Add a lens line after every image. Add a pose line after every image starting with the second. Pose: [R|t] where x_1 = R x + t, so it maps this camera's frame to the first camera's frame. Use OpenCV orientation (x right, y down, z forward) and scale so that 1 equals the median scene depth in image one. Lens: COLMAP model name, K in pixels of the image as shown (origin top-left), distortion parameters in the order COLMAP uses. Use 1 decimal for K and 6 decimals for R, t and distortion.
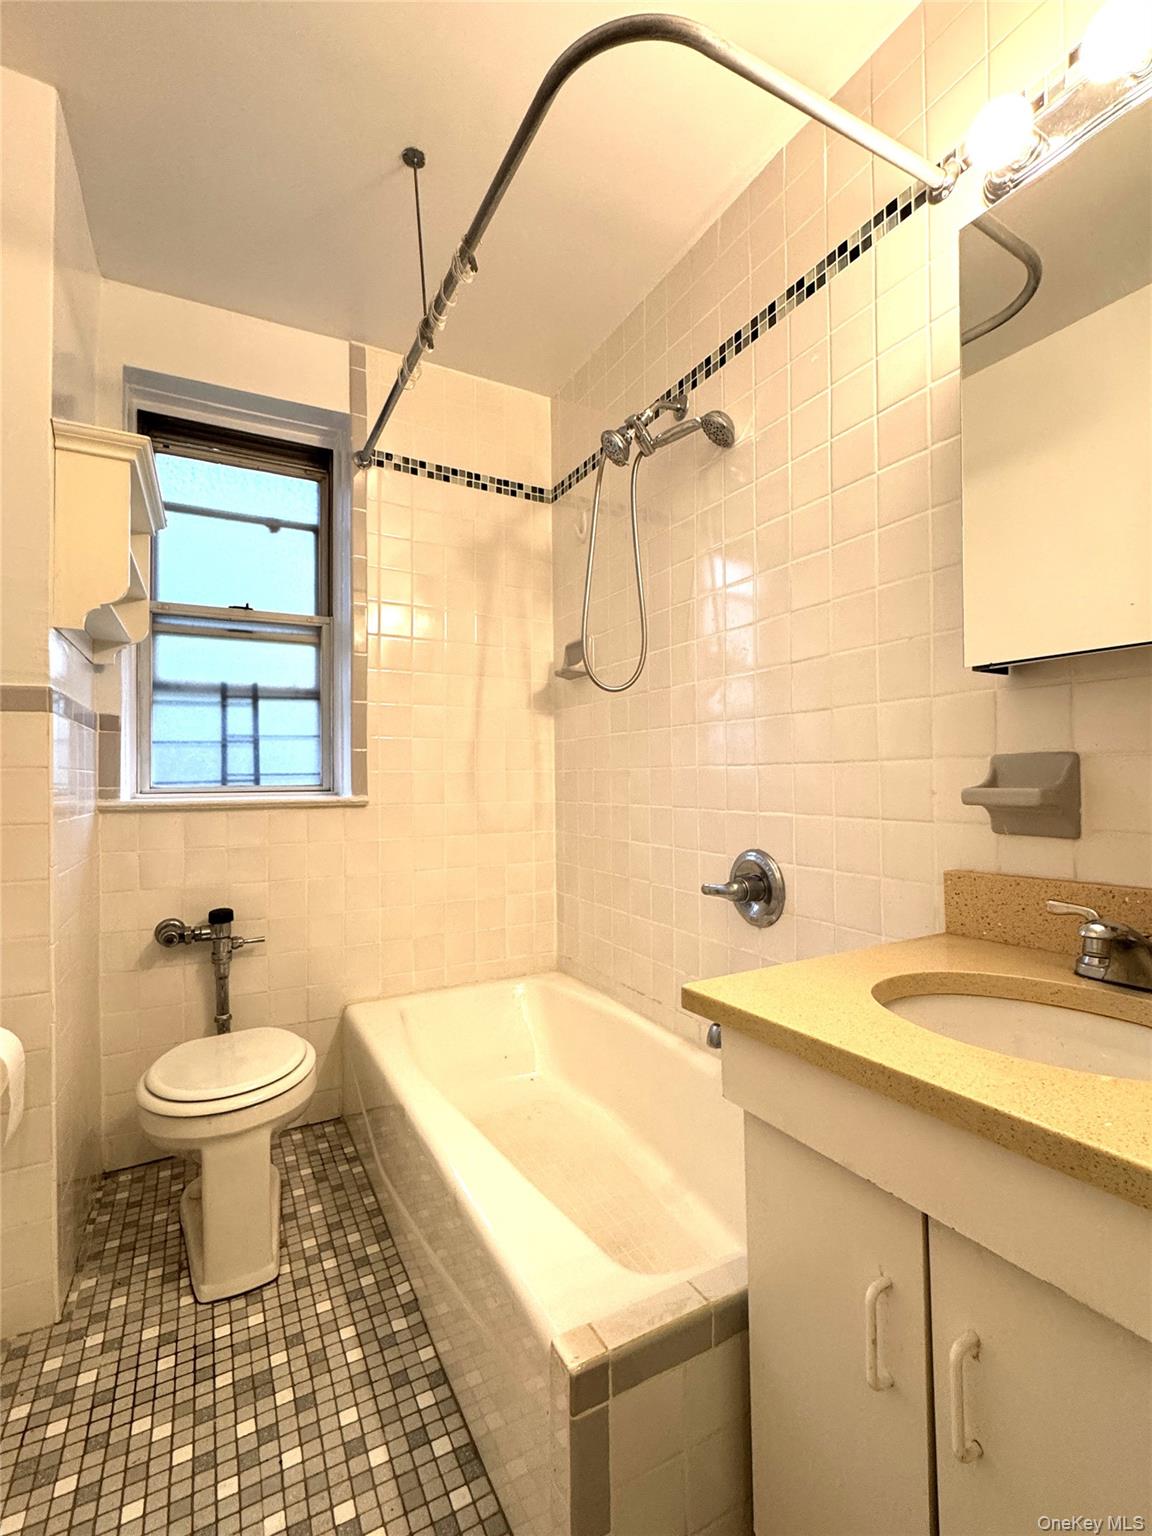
lens RADIAL K [[691.7, 0, 575.5], [0, 691.7, 763.4], [0, 0, 1]] dist [-0.002640, 0.000376]
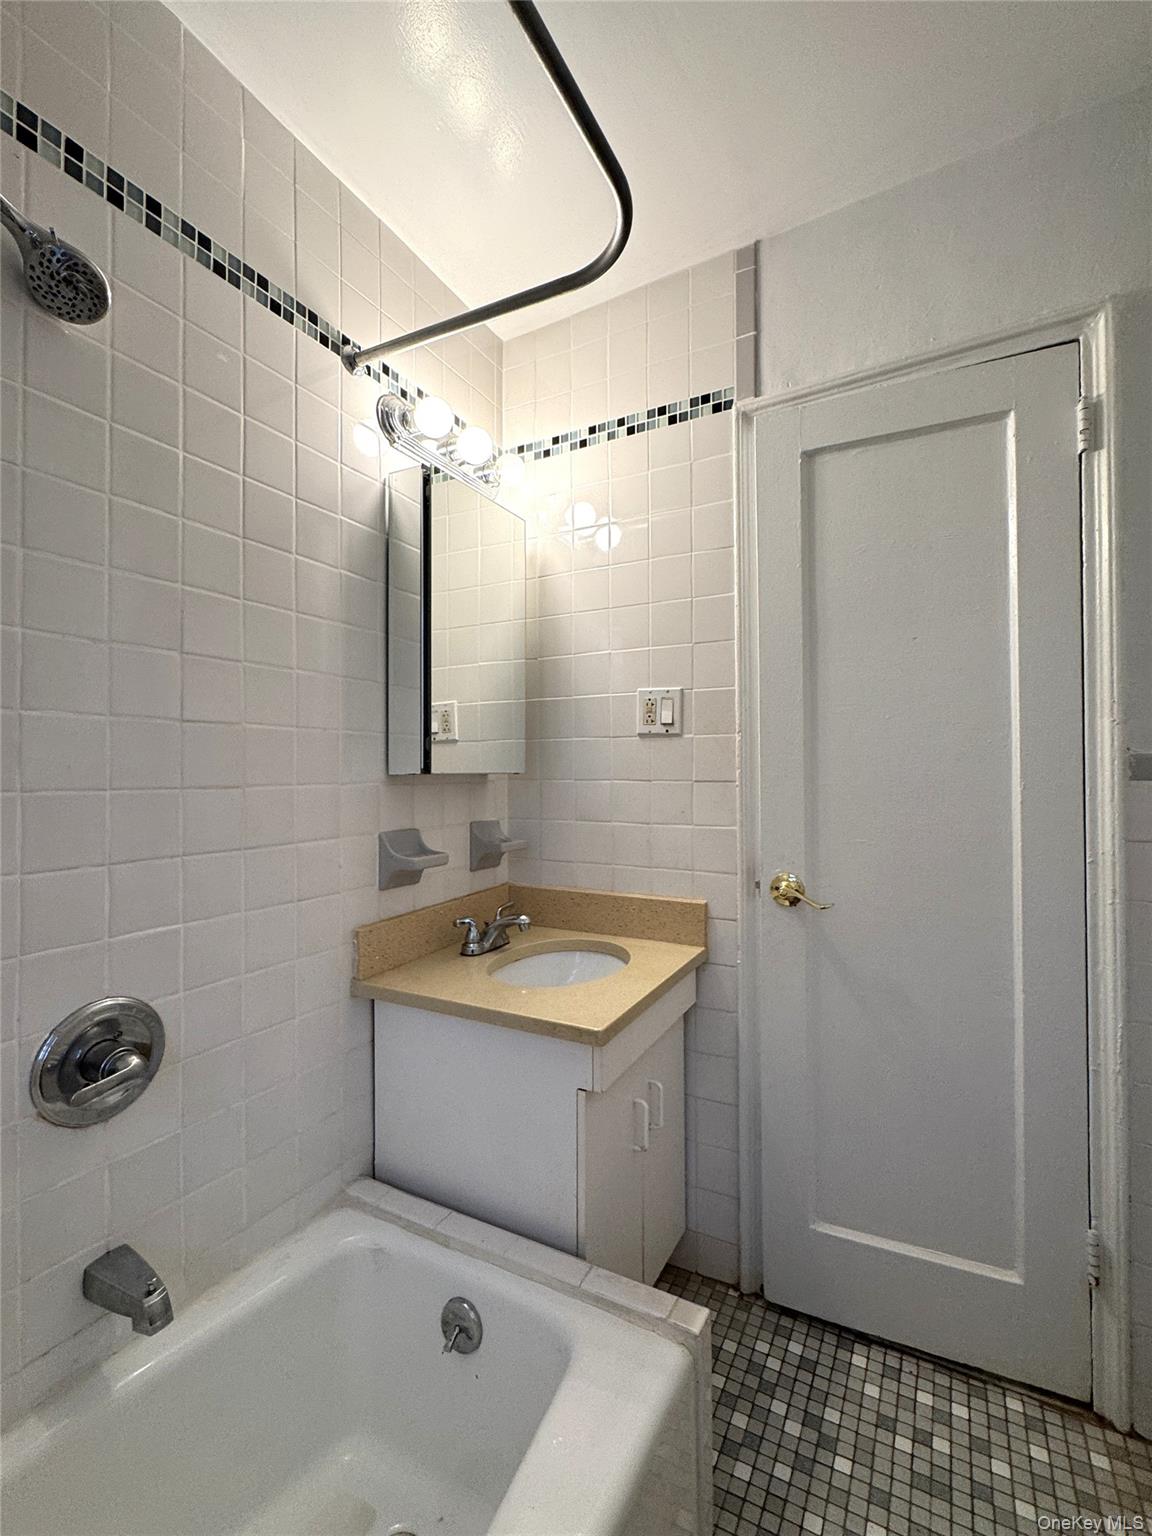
lens RADIAL K [[691.7, 0, 578.0], [0, 691.7, 772.5], [0, 0, 1]] dist [-0.002640, 0.000376]
pose [[-0.545717, 0.014785, 0.837839, -0.636791], [-0.006252, 0.999745, -0.021714, -0.087841], [-0.837946, -0.017088, -0.545485, 1.220548]]
